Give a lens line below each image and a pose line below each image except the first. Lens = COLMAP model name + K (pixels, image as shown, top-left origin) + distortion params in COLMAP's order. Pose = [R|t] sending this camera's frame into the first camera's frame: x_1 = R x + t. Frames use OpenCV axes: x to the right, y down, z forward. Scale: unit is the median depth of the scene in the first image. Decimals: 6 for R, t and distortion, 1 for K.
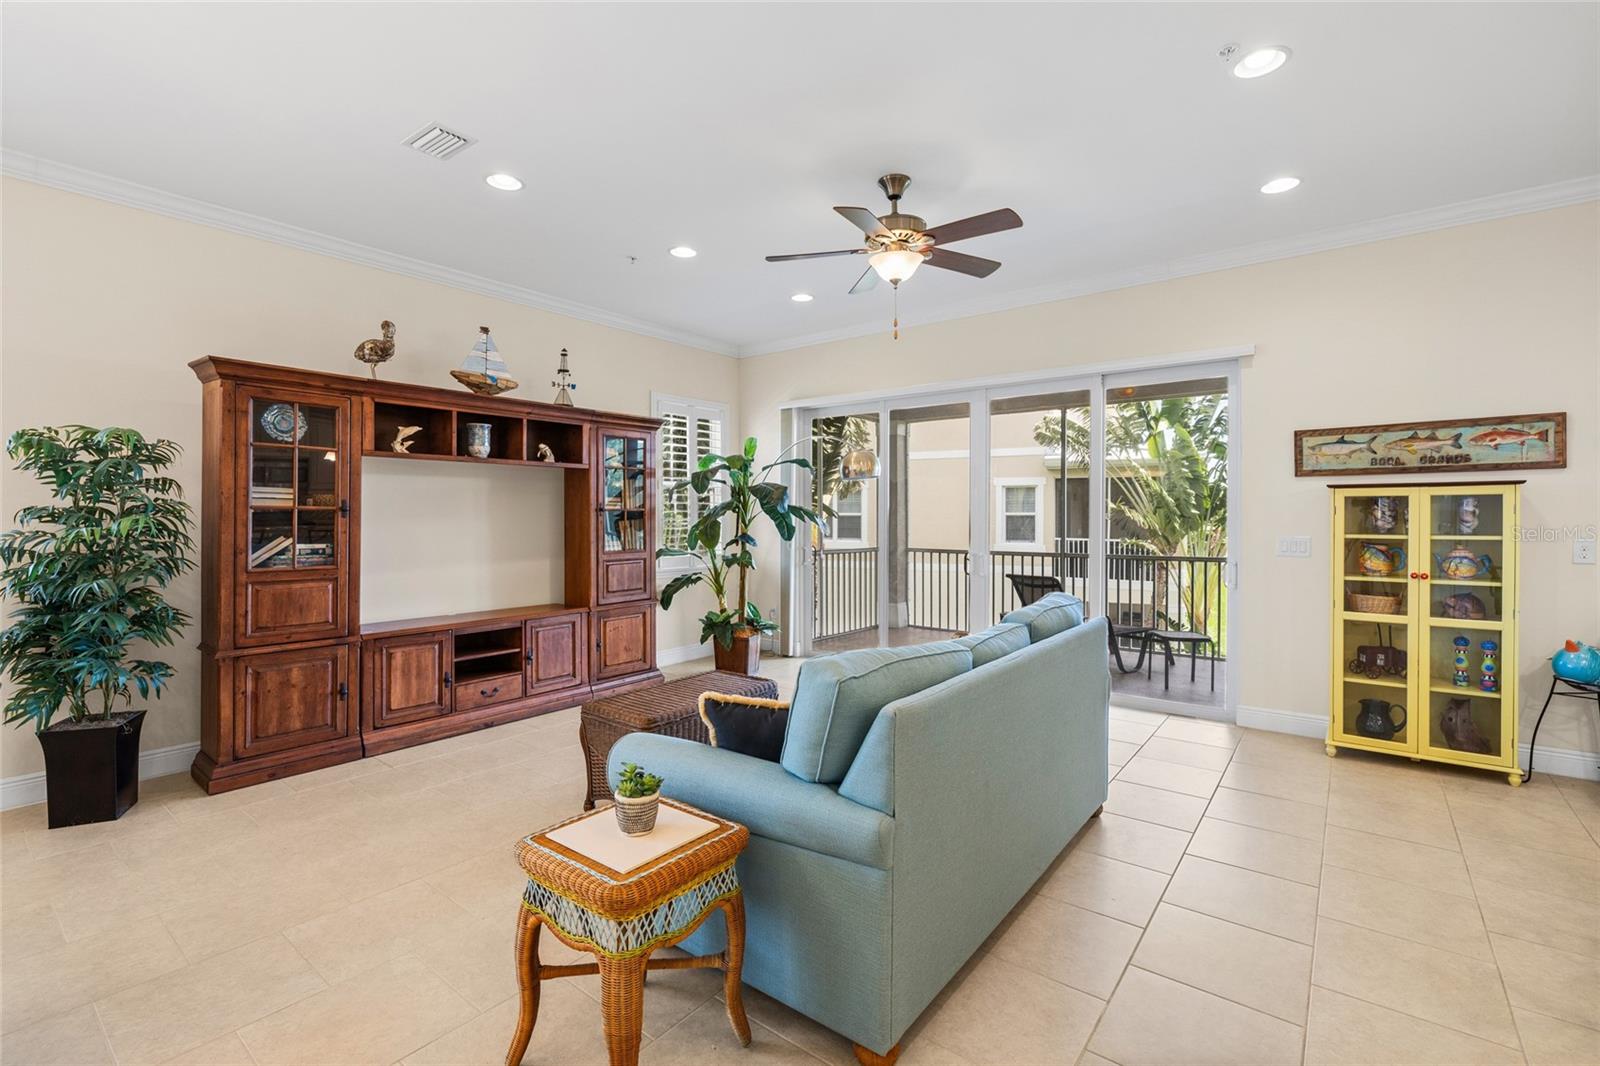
lens RADIAL K [[712.5, 0, 798.6], [0, 712.5, 520.4], [0, 0, 1]] dist [-0.002898, -0.000220]
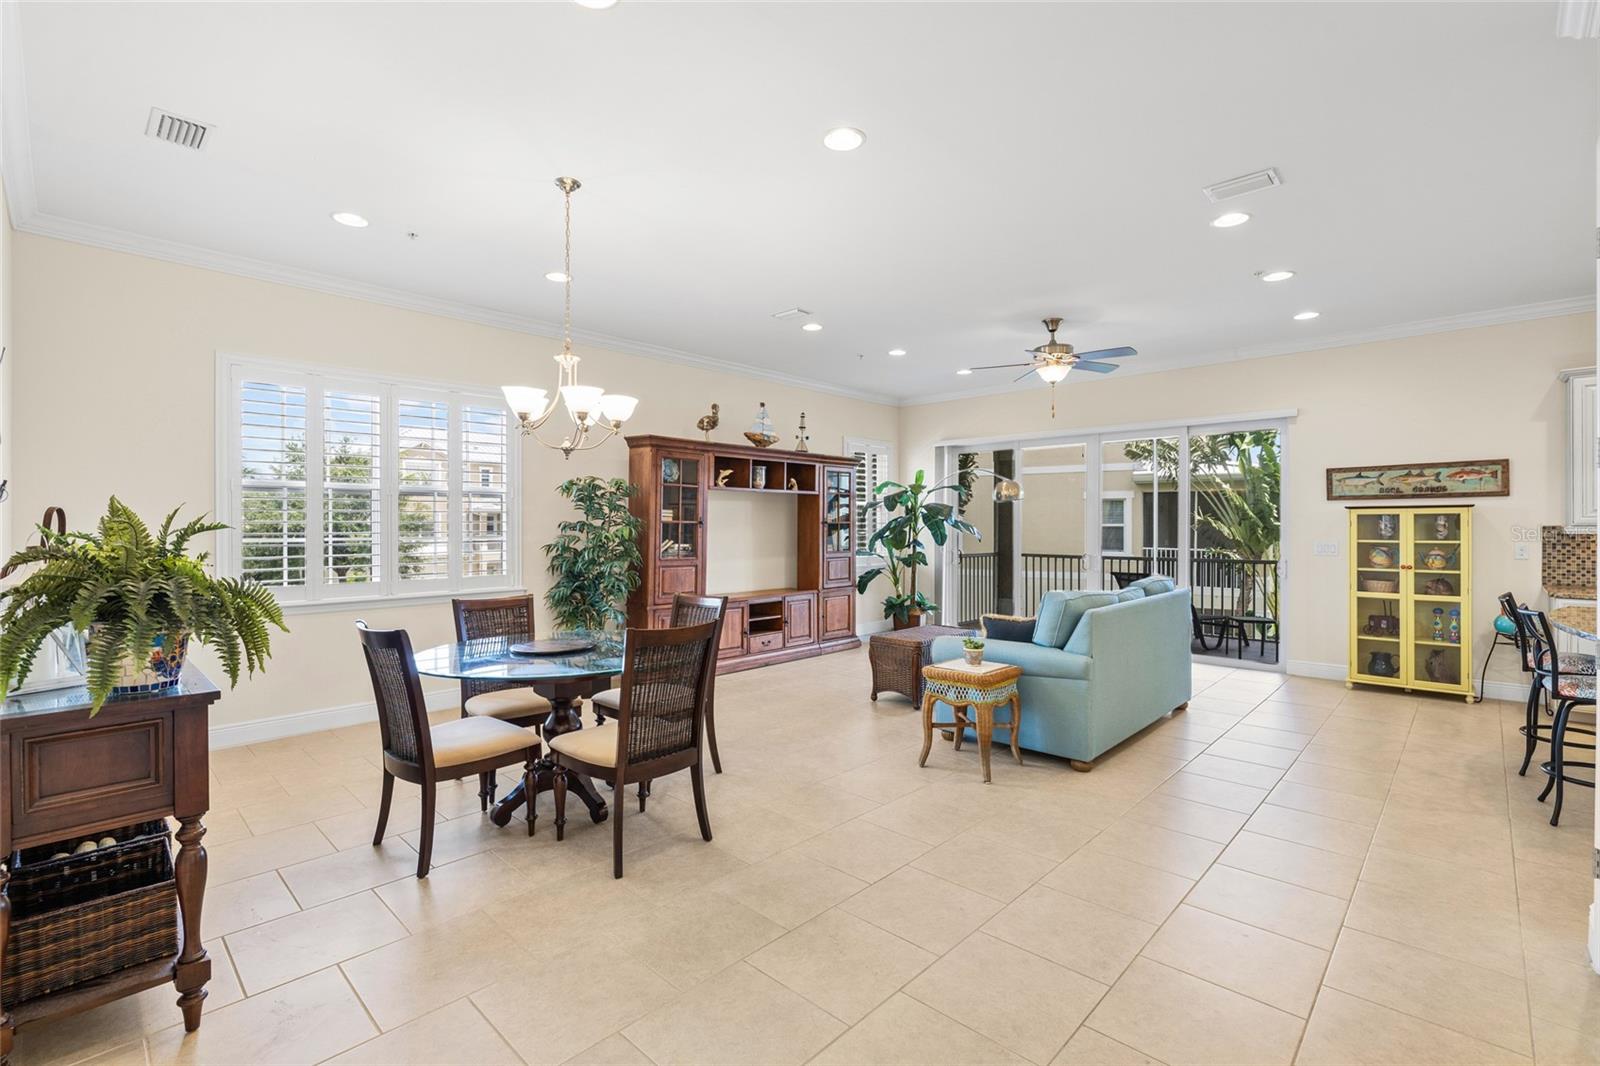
lens RADIAL K [[720.7, 0, 799.5], [0, 720.7, 526.0], [0, 0, 1]] dist [0.001542, 0.000171]
pose [[0.995659, 0.000756, -0.093068, -0.244903], [-0.001434, 0.999973, -0.007215, 0.003172], [0.093060, 0.007317, 0.995634, -0.586627]]
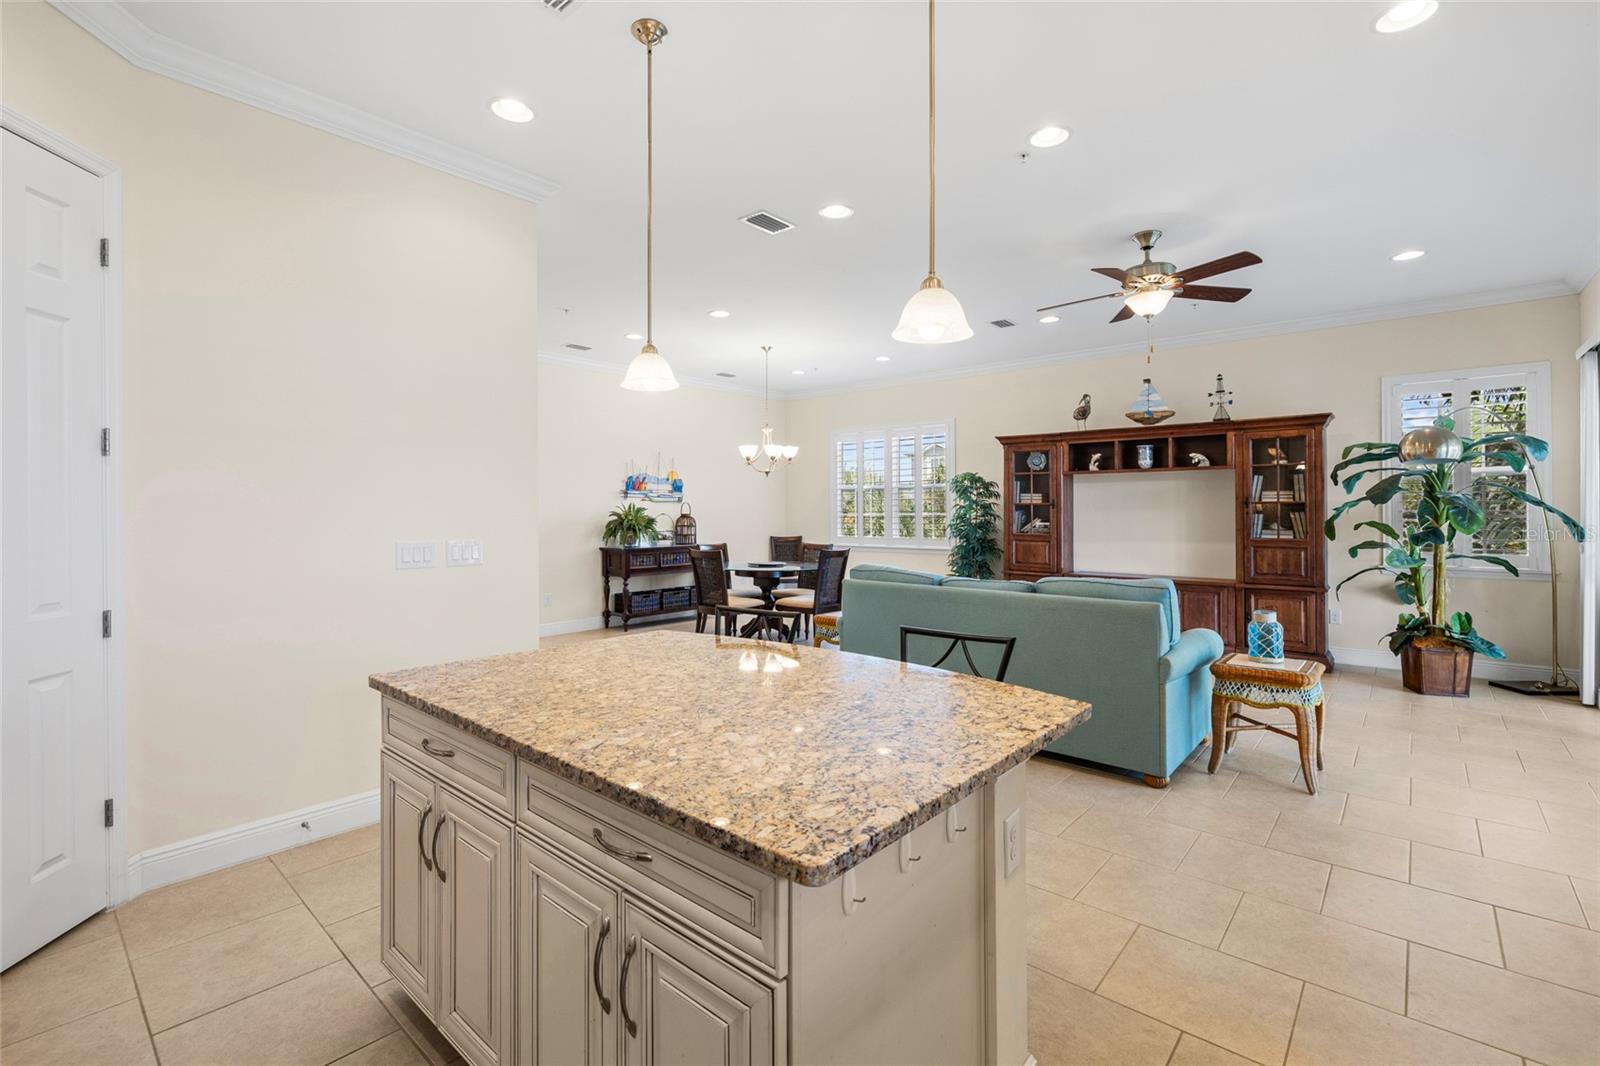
lens RADIAL K [[715.8, 0, 799.5], [0, 715.8, 504.2], [0, 0, 1]] dist [-0.001113, -0.000163]
pose [[-0.046226, -0.006146, -0.998912, 1.190091], [-0.004569, 0.999972, -0.005941, -0.001901], [0.998921, 0.004290, -0.046253, 0.396612]]
